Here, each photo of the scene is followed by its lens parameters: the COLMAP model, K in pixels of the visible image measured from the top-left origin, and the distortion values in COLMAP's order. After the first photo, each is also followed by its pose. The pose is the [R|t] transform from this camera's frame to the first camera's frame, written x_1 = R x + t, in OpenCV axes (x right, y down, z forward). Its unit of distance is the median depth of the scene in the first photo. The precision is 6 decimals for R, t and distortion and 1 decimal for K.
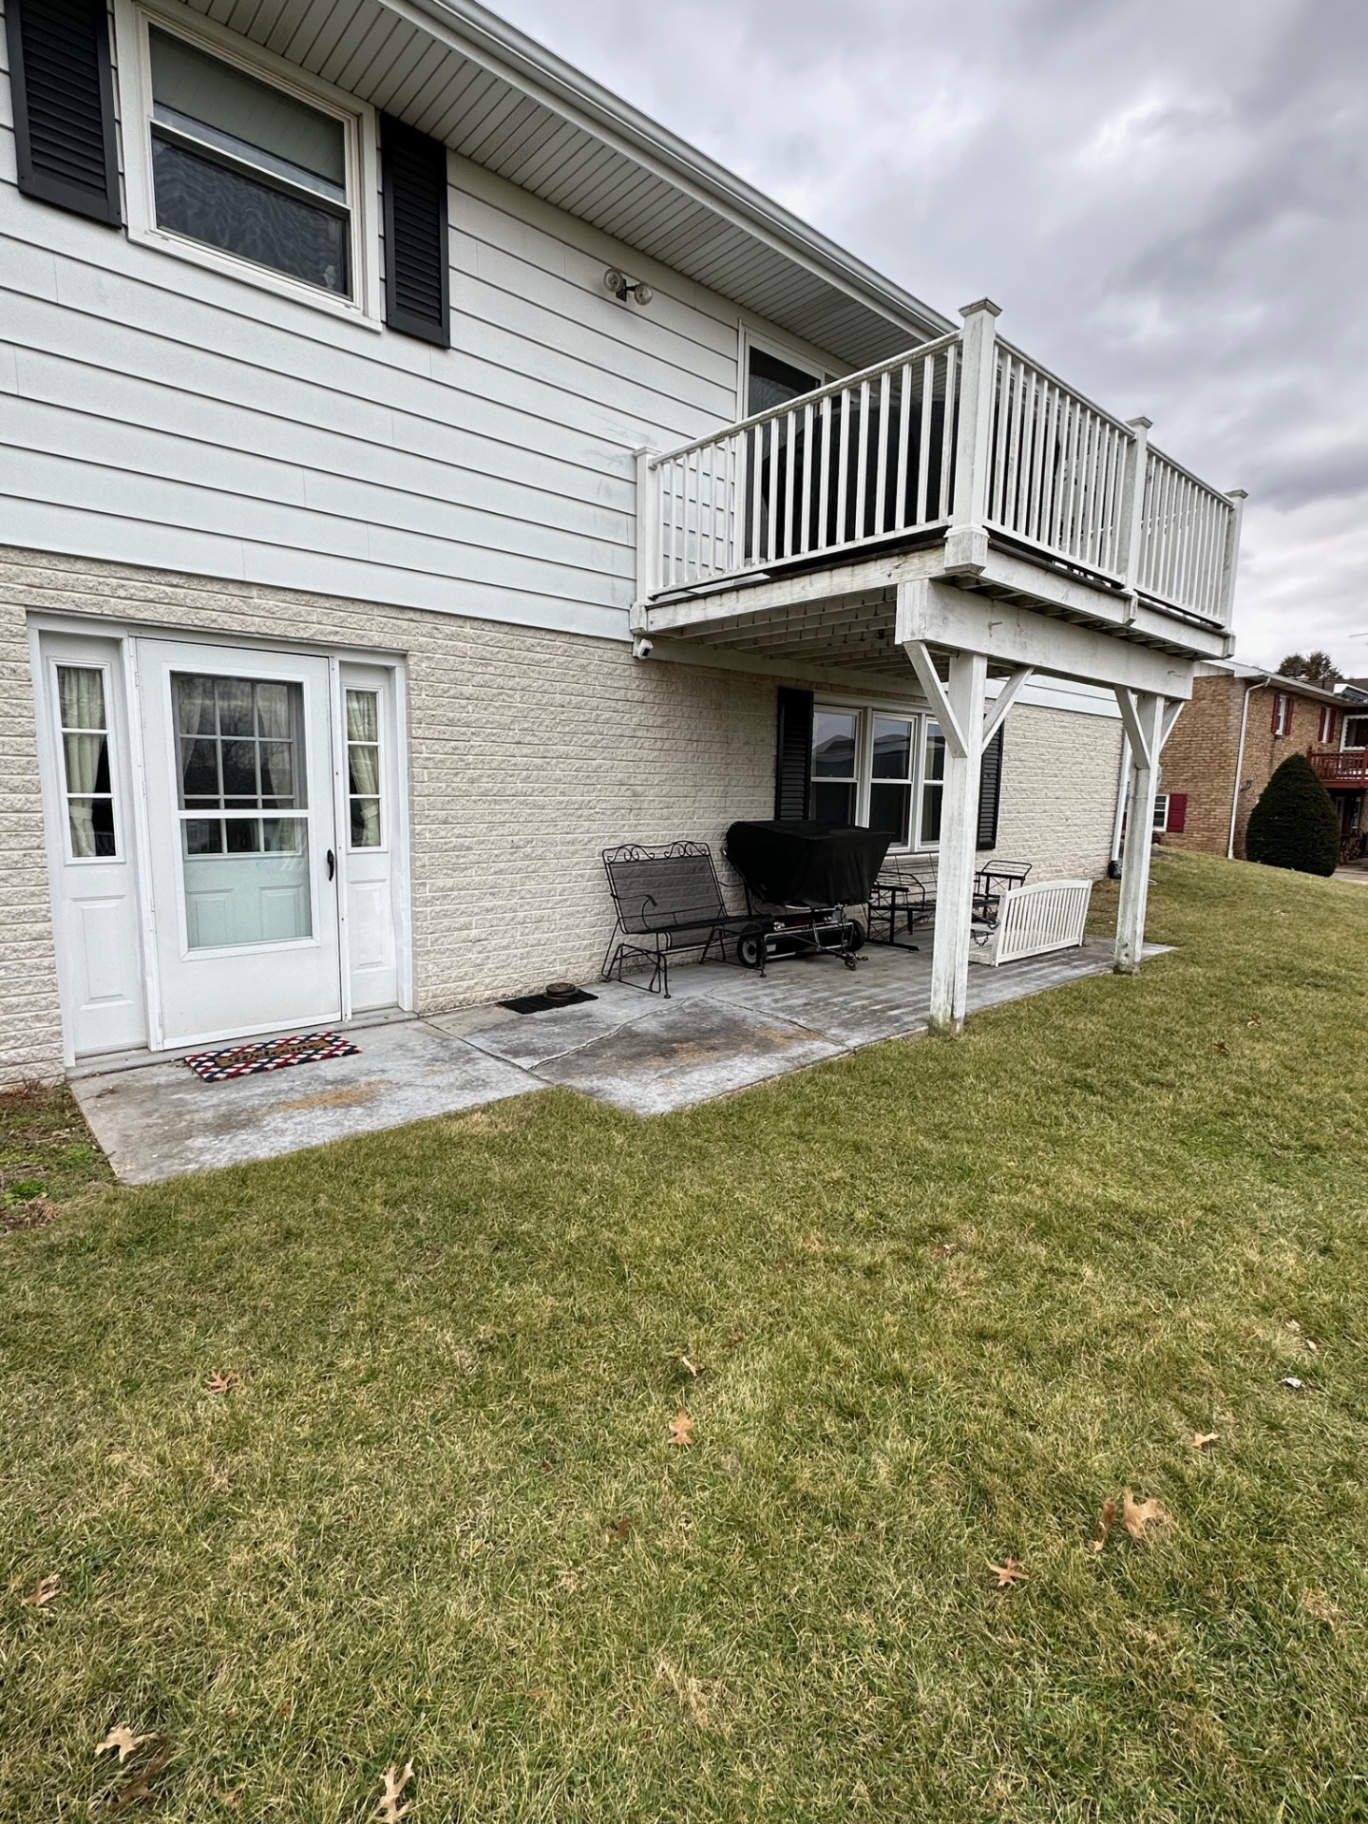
lens RADIAL K [[887.7, 0, 684.0], [0, 887.7, 912.0], [0, 0, 1]] dist [-0.001493, -0.000001]
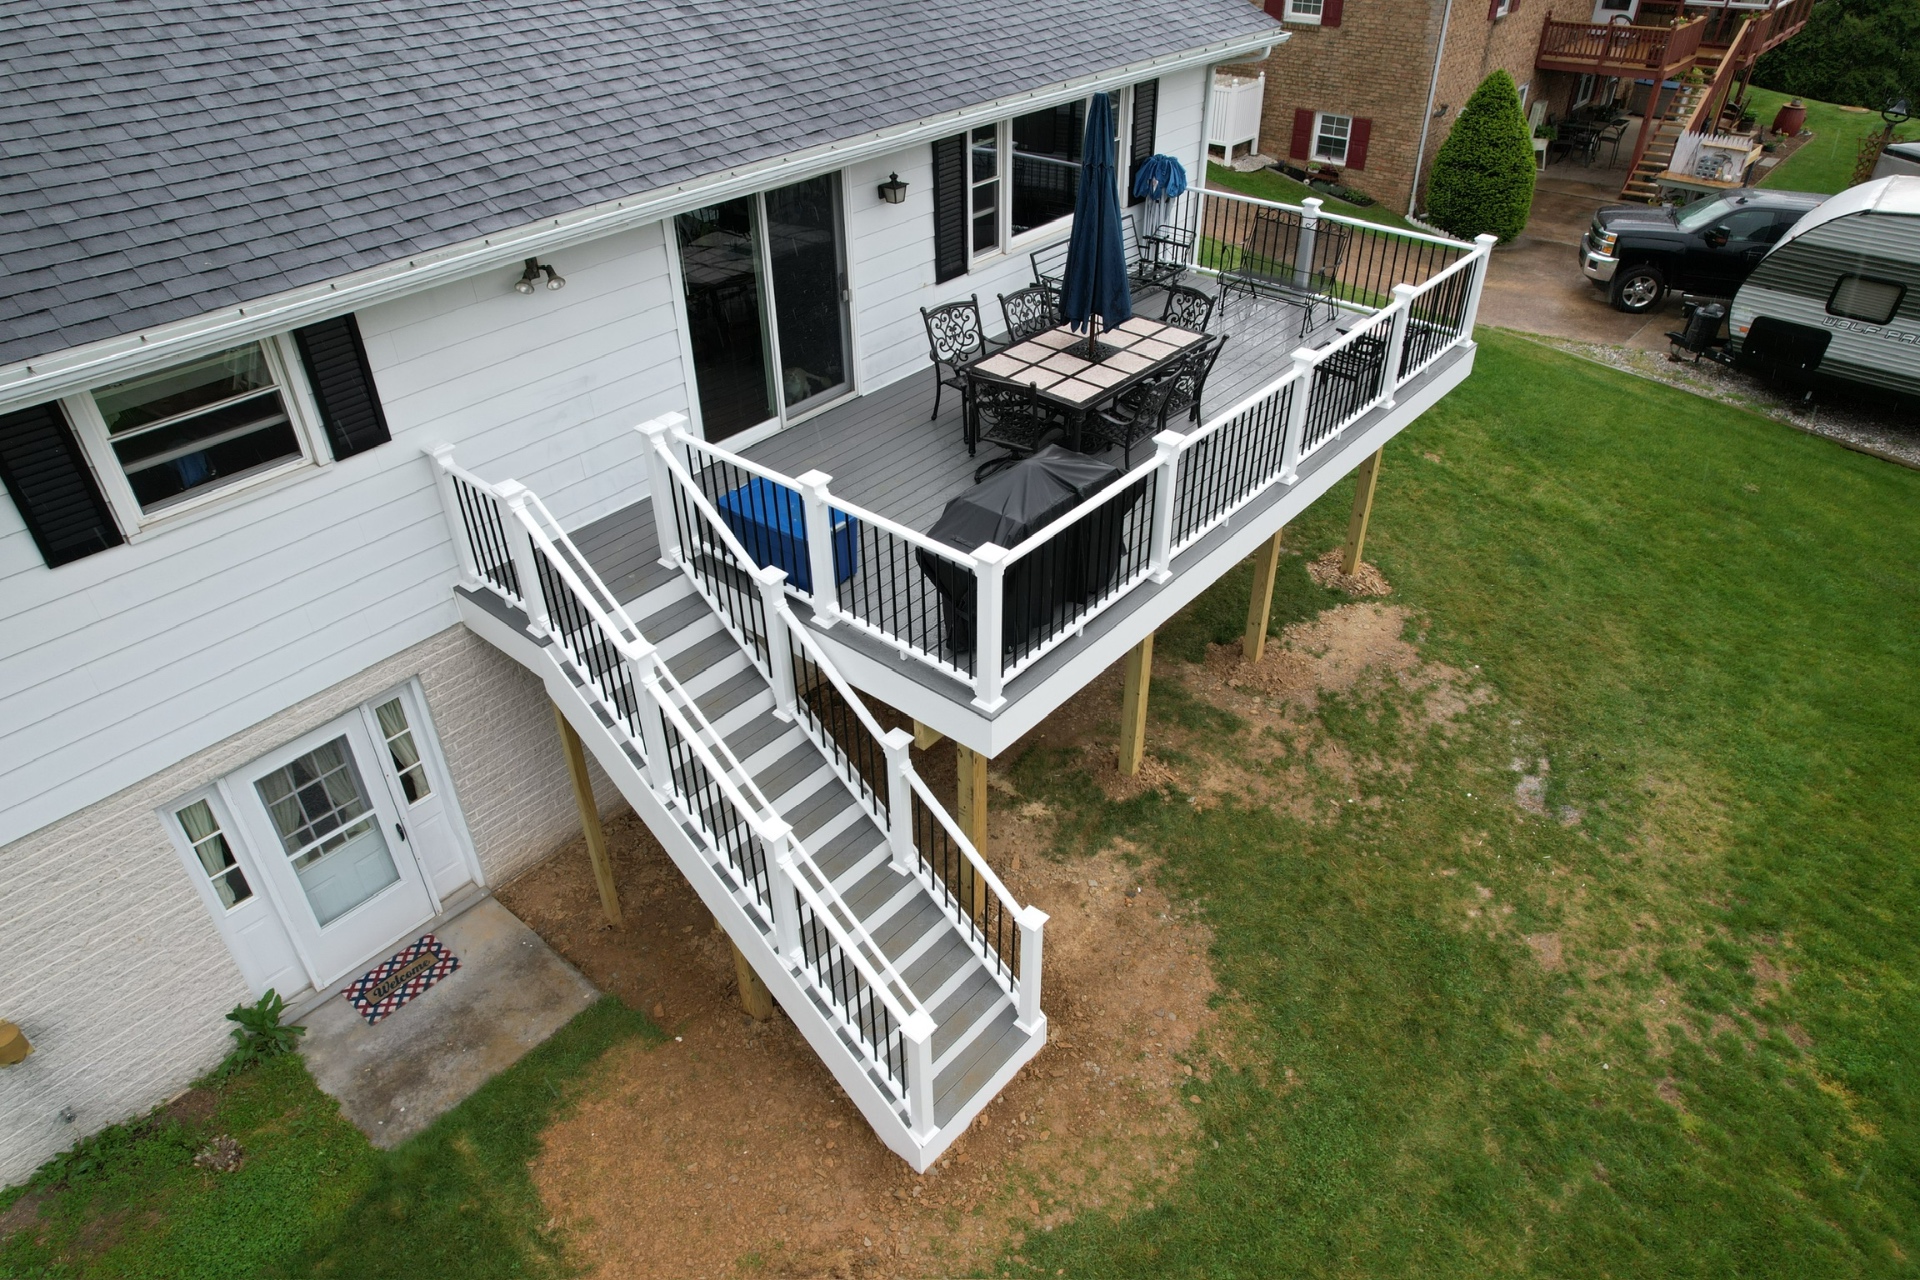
lens RADIAL K [[1229.1, 0, 960.0], [0, 1229.1, 640.0], [0, 0, 1]] dist [-0.088455, 0.080836]
pose [[0.990883, -0.098440, 0.091985, 0.291039], [0.046411, 0.890357, 0.452891, -1.122086], [-0.126482, -0.444492, 0.886808, -0.570212]]
